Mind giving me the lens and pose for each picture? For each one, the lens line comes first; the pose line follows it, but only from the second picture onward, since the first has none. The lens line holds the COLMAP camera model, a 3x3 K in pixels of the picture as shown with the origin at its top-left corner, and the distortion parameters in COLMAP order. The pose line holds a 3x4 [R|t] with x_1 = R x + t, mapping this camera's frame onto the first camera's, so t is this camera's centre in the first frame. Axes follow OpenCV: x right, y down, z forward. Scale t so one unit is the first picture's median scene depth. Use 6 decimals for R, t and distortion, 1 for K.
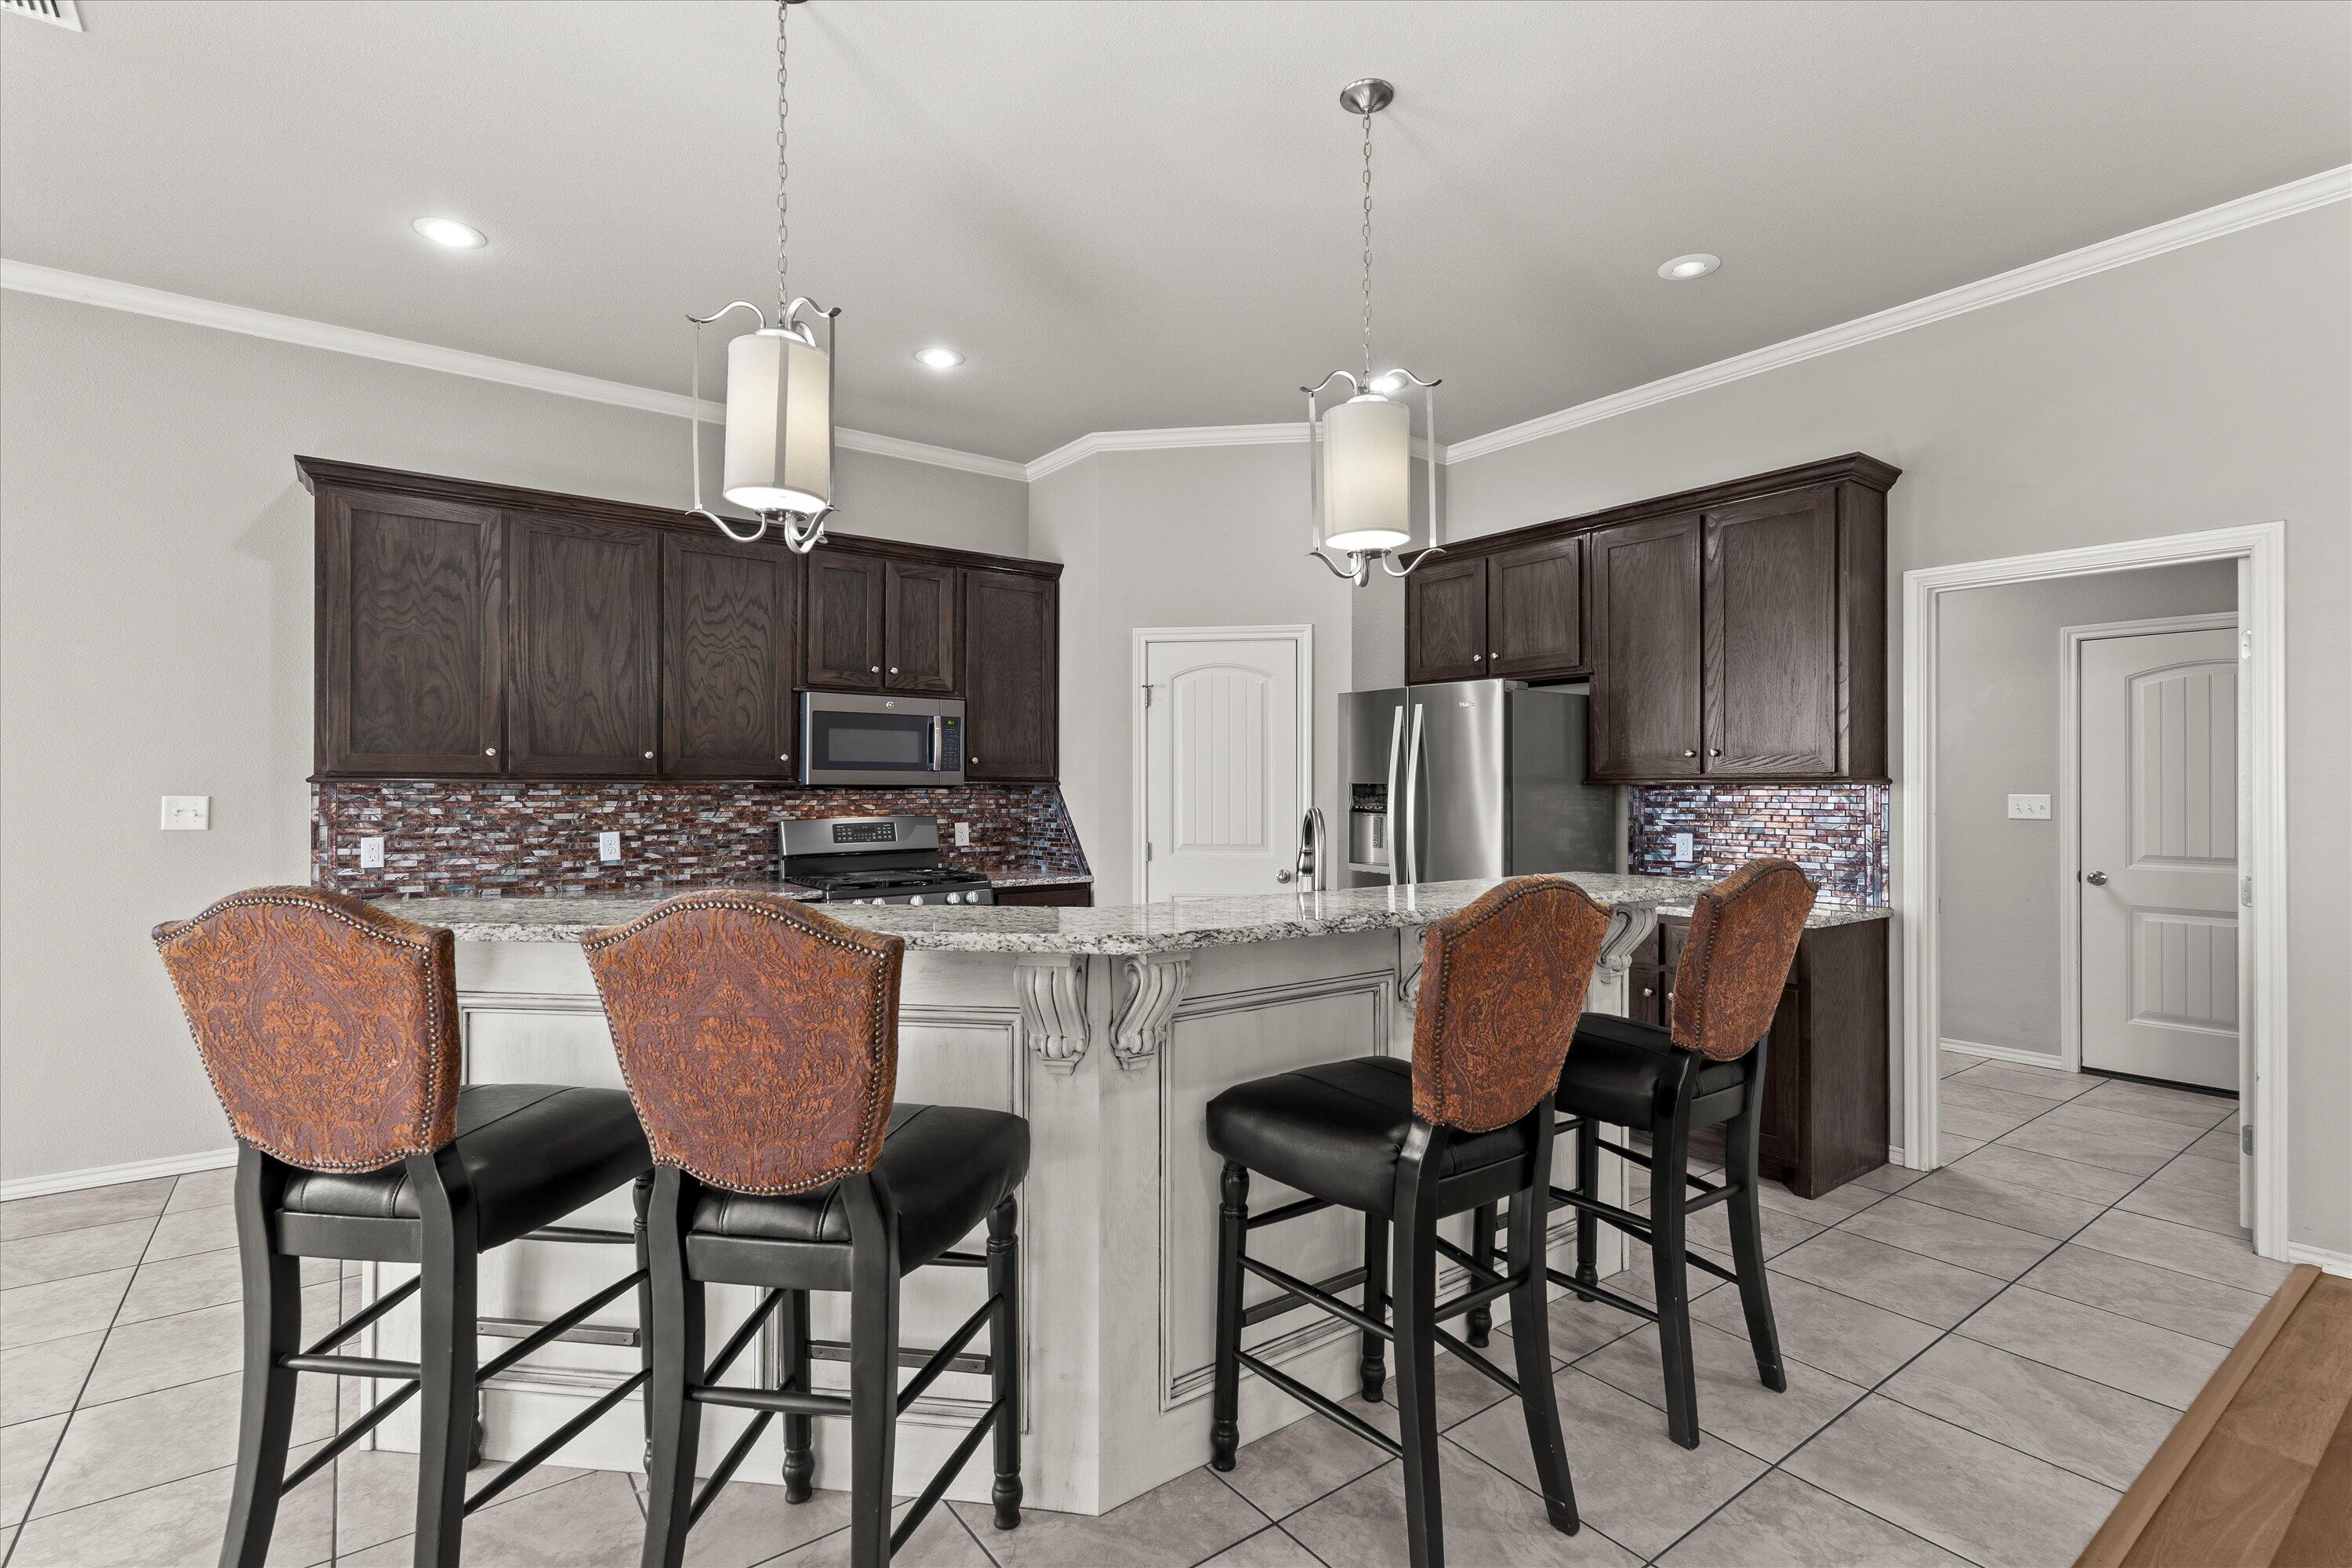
lens RADIAL K [[1097.8, 0, 1178.8], [0, 1097.8, 784.5], [0, 0, 1]] dist [0.002281, 0.000113]
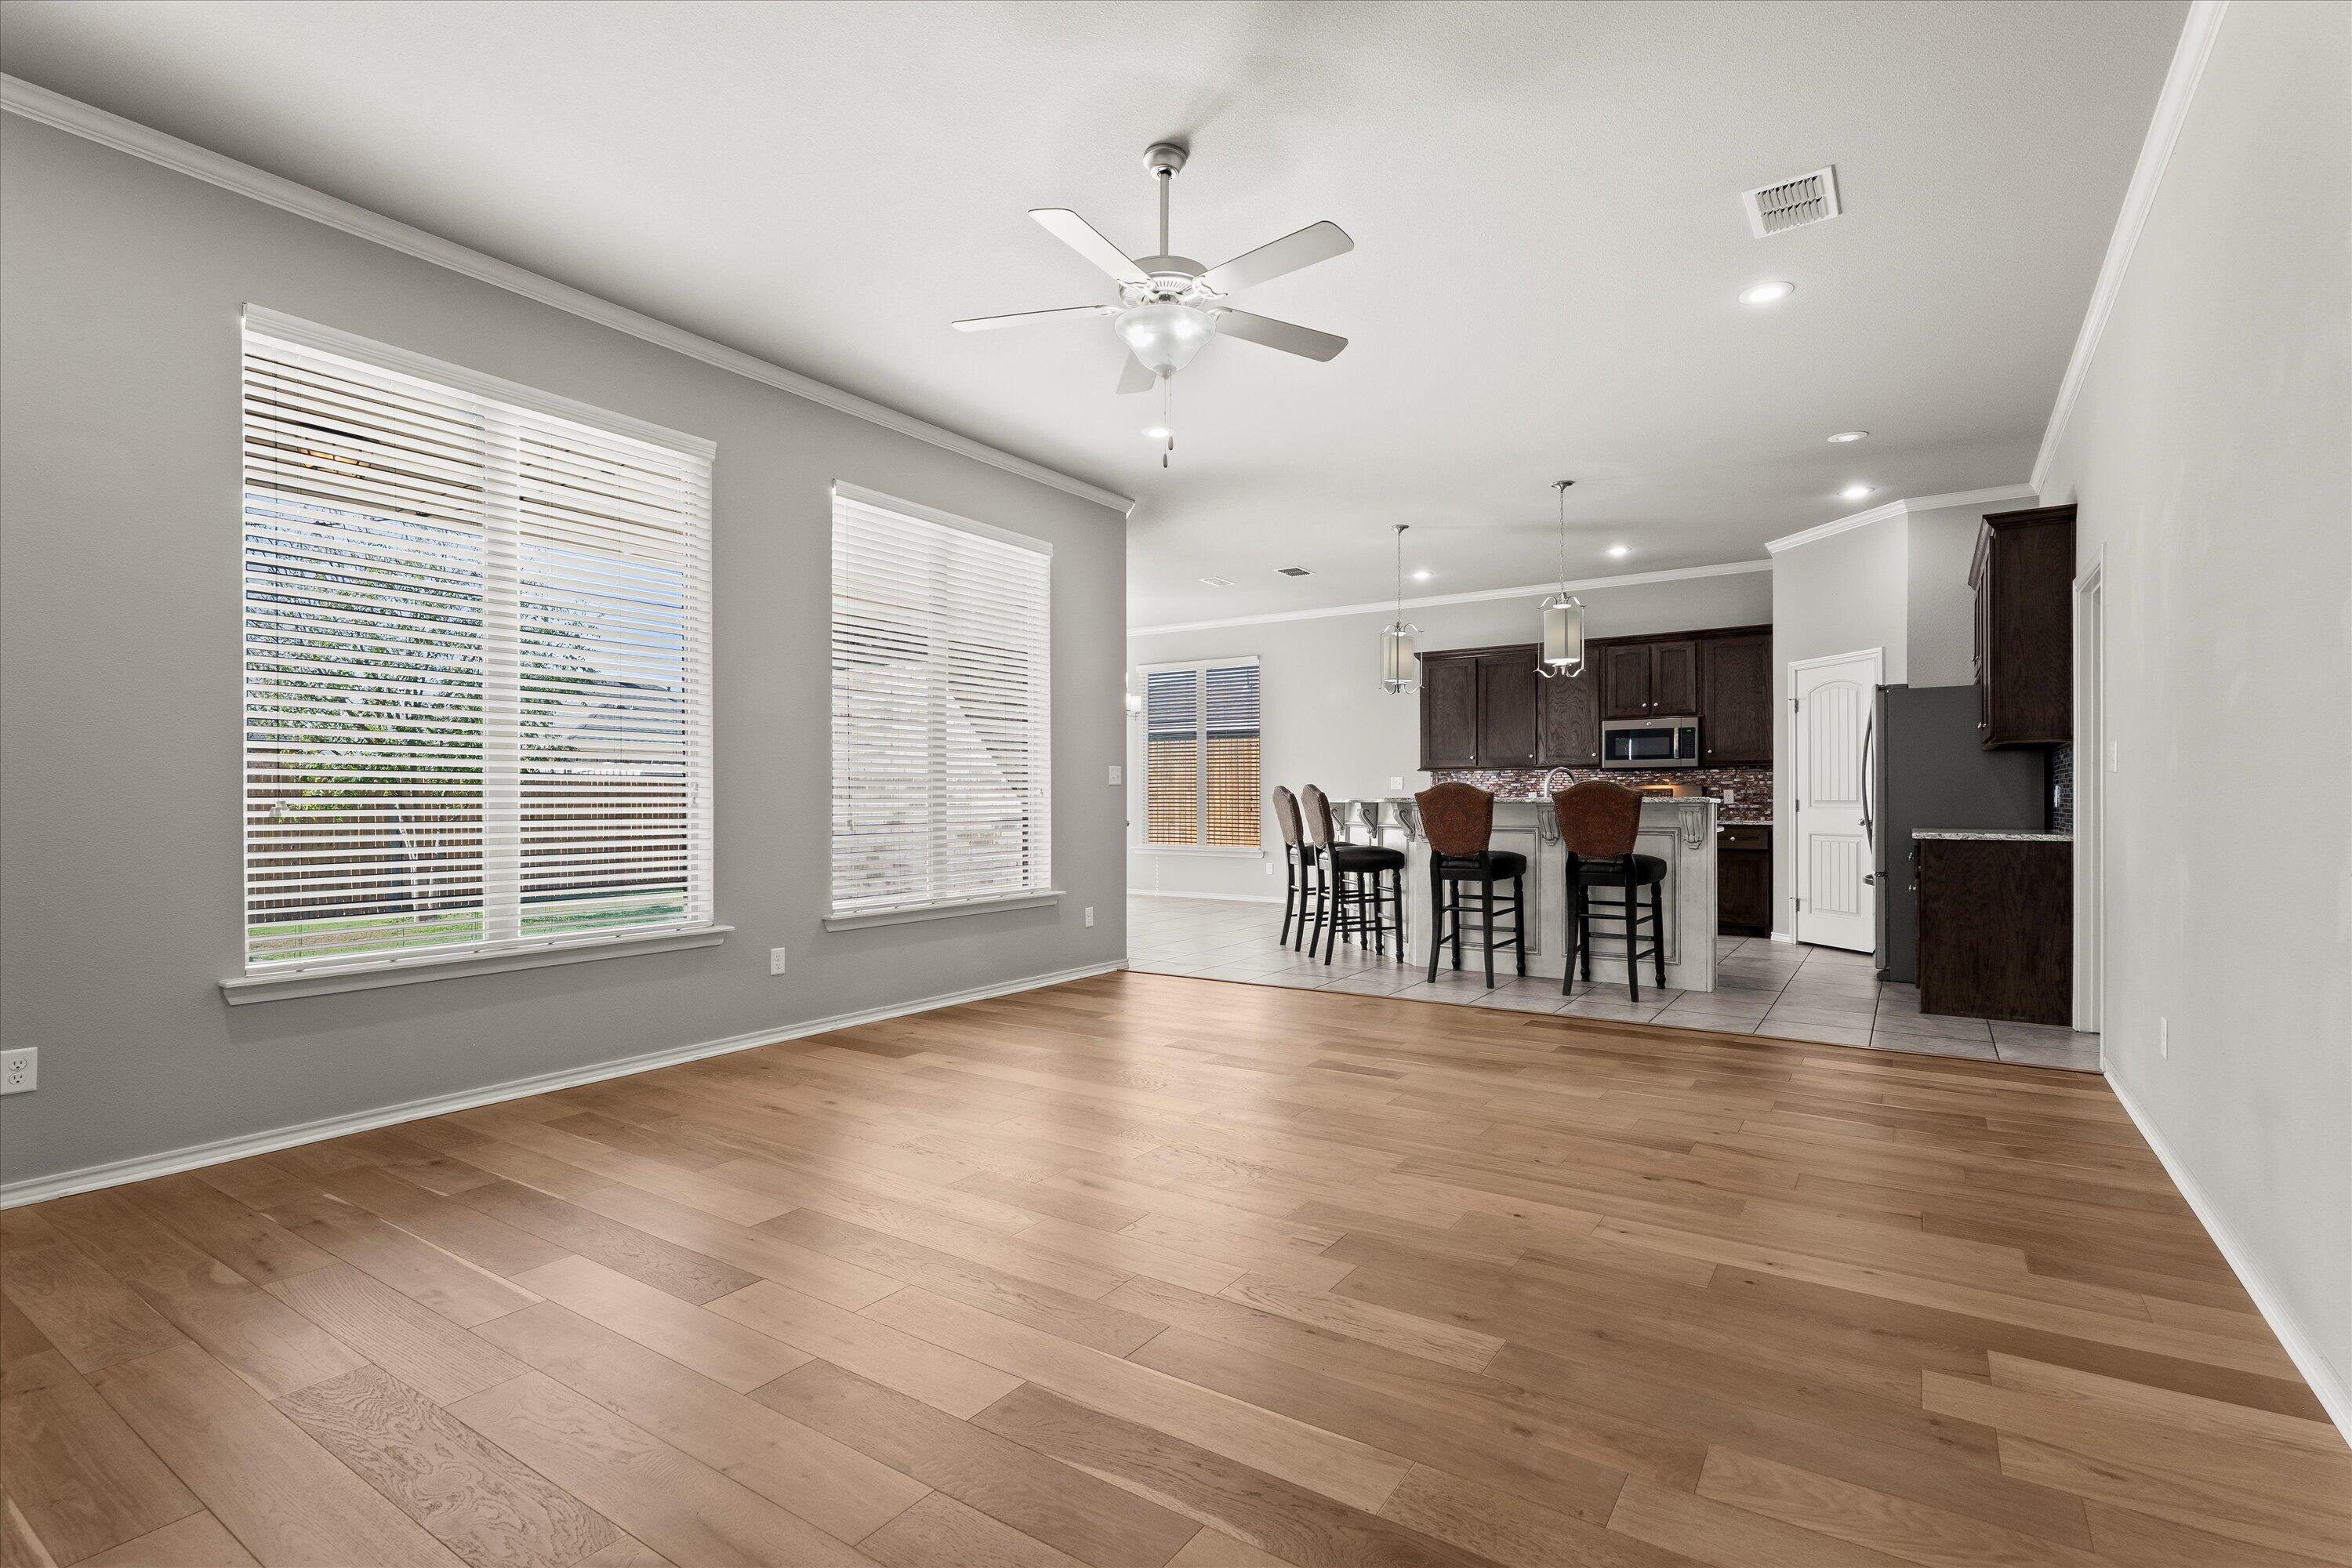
lens RADIAL K [[1097.8, 0, 1179.3], [0, 1097.8, 802.3], [0, 0, 1]] dist [0.002281, 0.000113]
pose [[0.326334, 0.001555, -0.945253, 1.417353], [0.006141, 0.999974, 0.003765, 0.055076], [0.945234, -0.007034, 0.326316, -0.402790]]
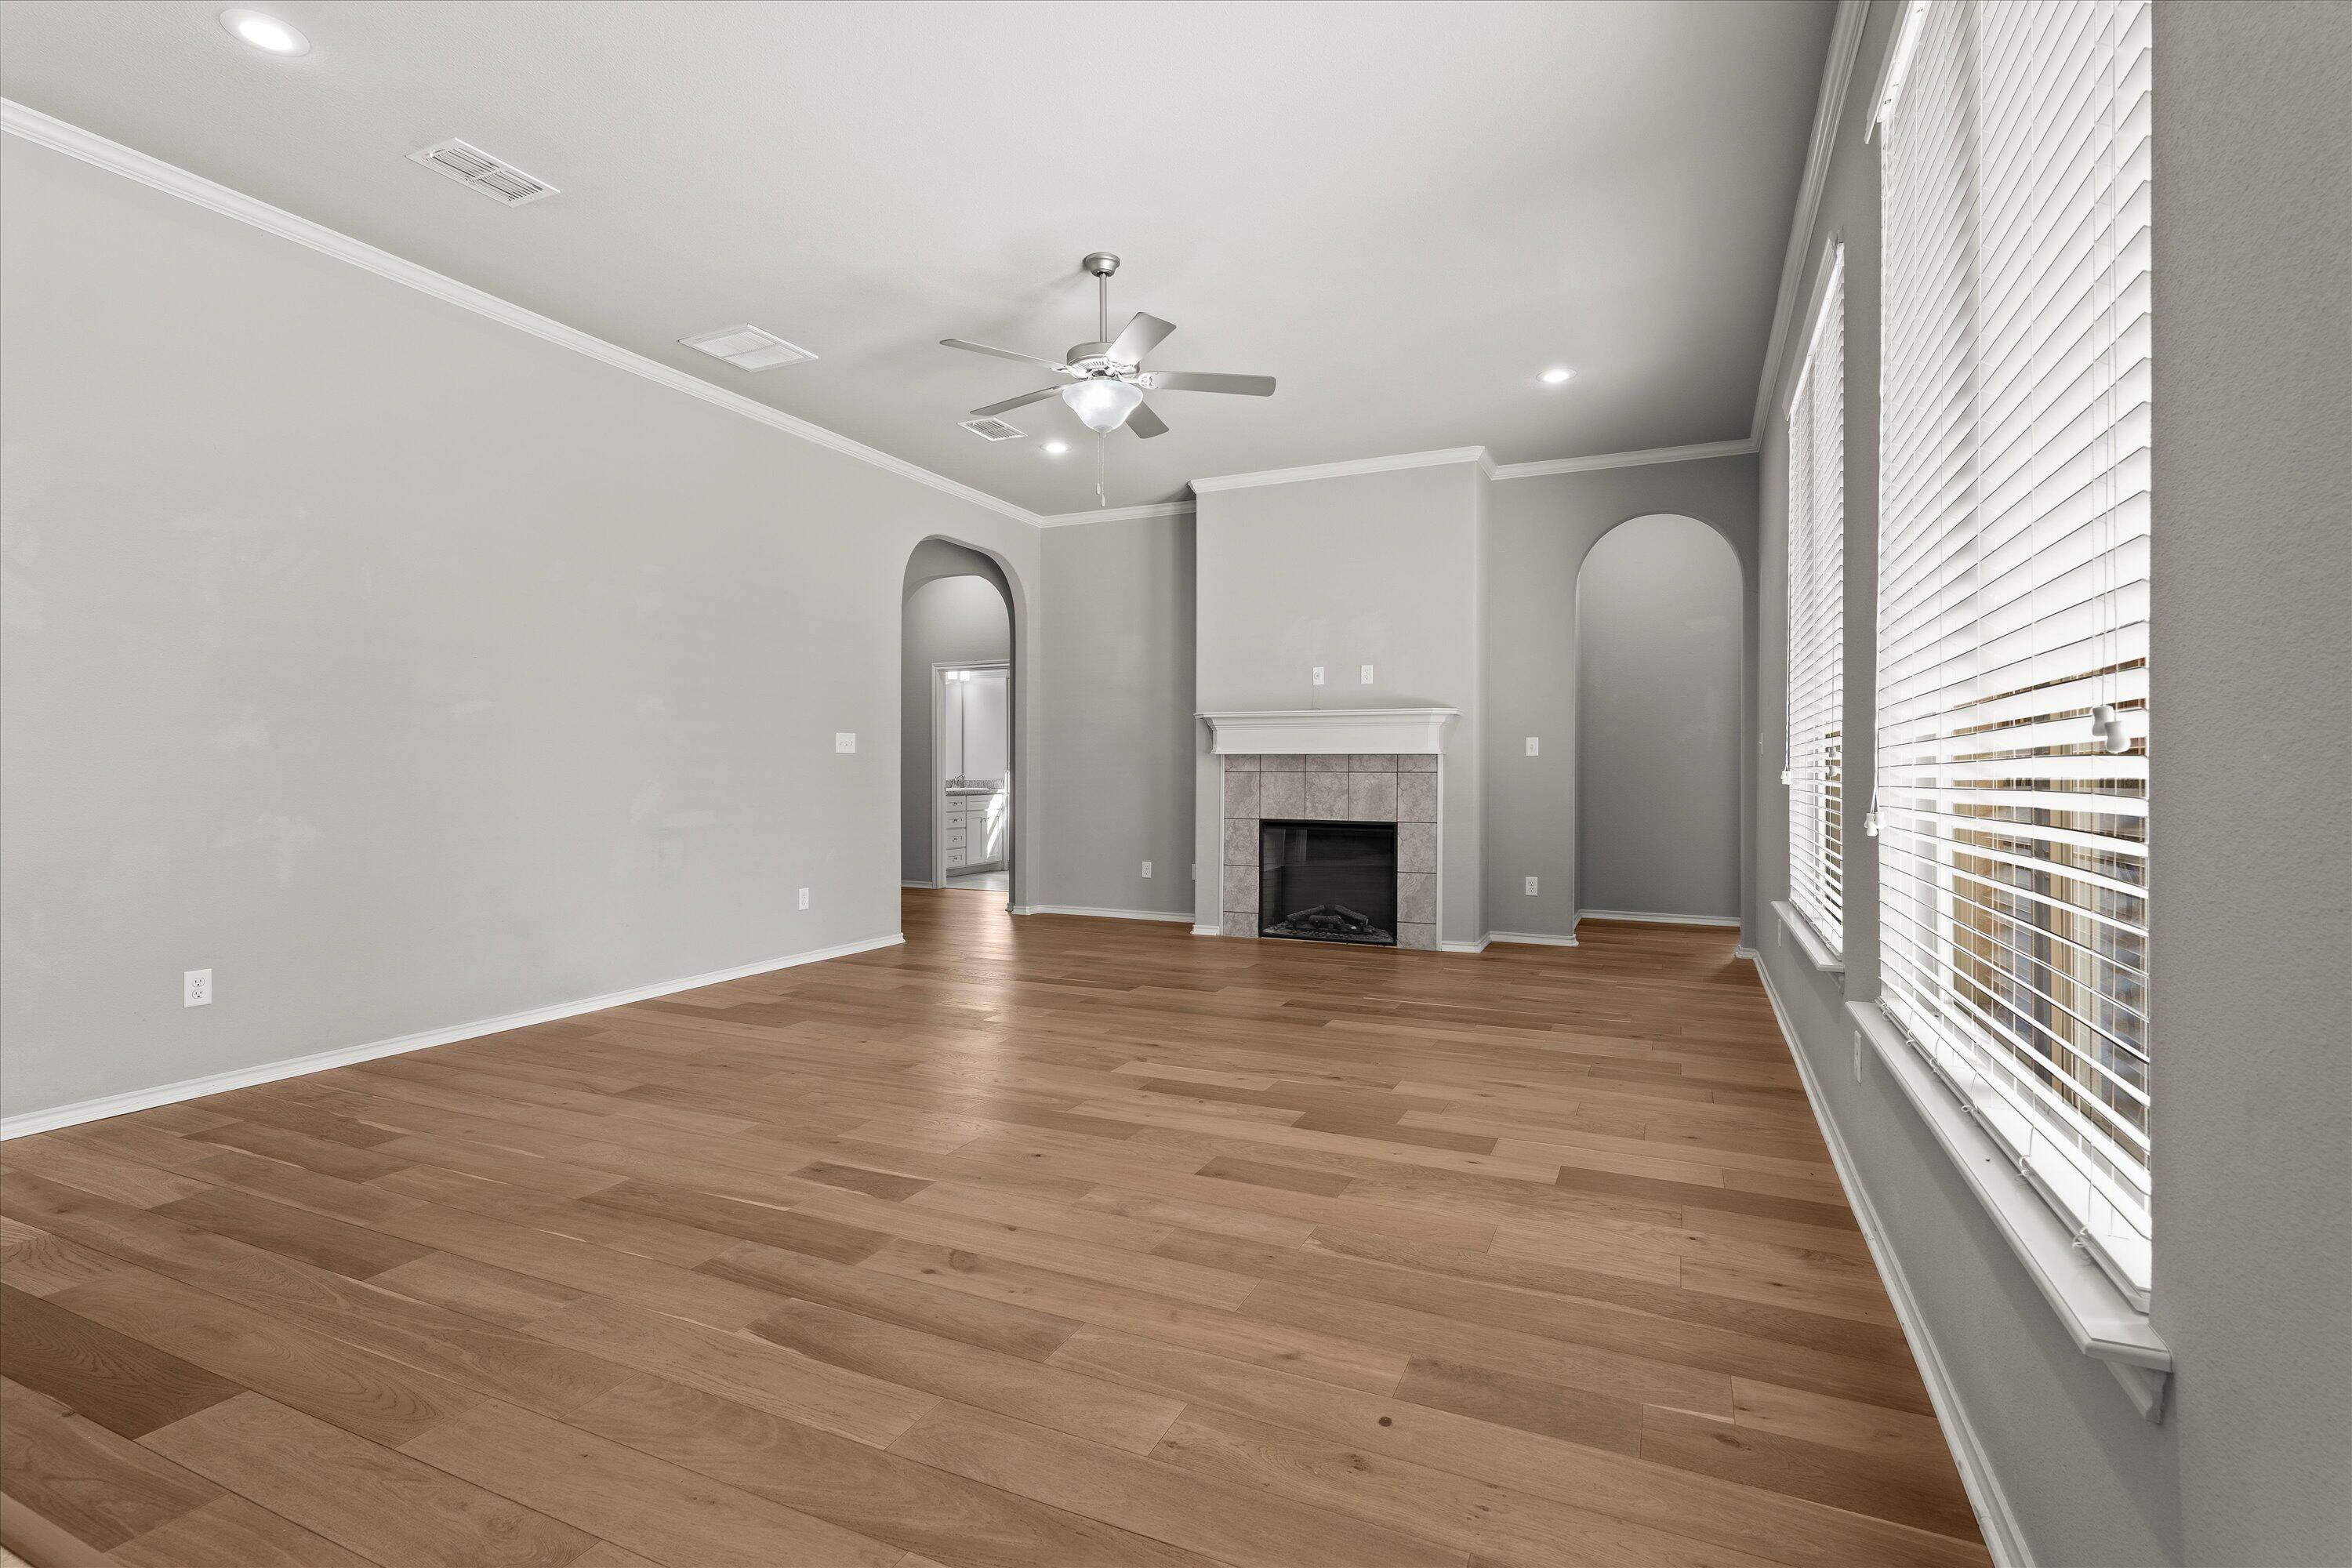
lens RADIAL K [[1097.8, 0, 1181.3], [0, 1097.8, 777.1], [0, 0, 1]] dist [0.002281, 0.000113]
pose [[-0.478427, -0.005606, 0.878110, -0.209039], [-0.007344, 0.999970, 0.002382, 0.058409], [-0.878097, -0.005309, -0.478454, 0.249186]]
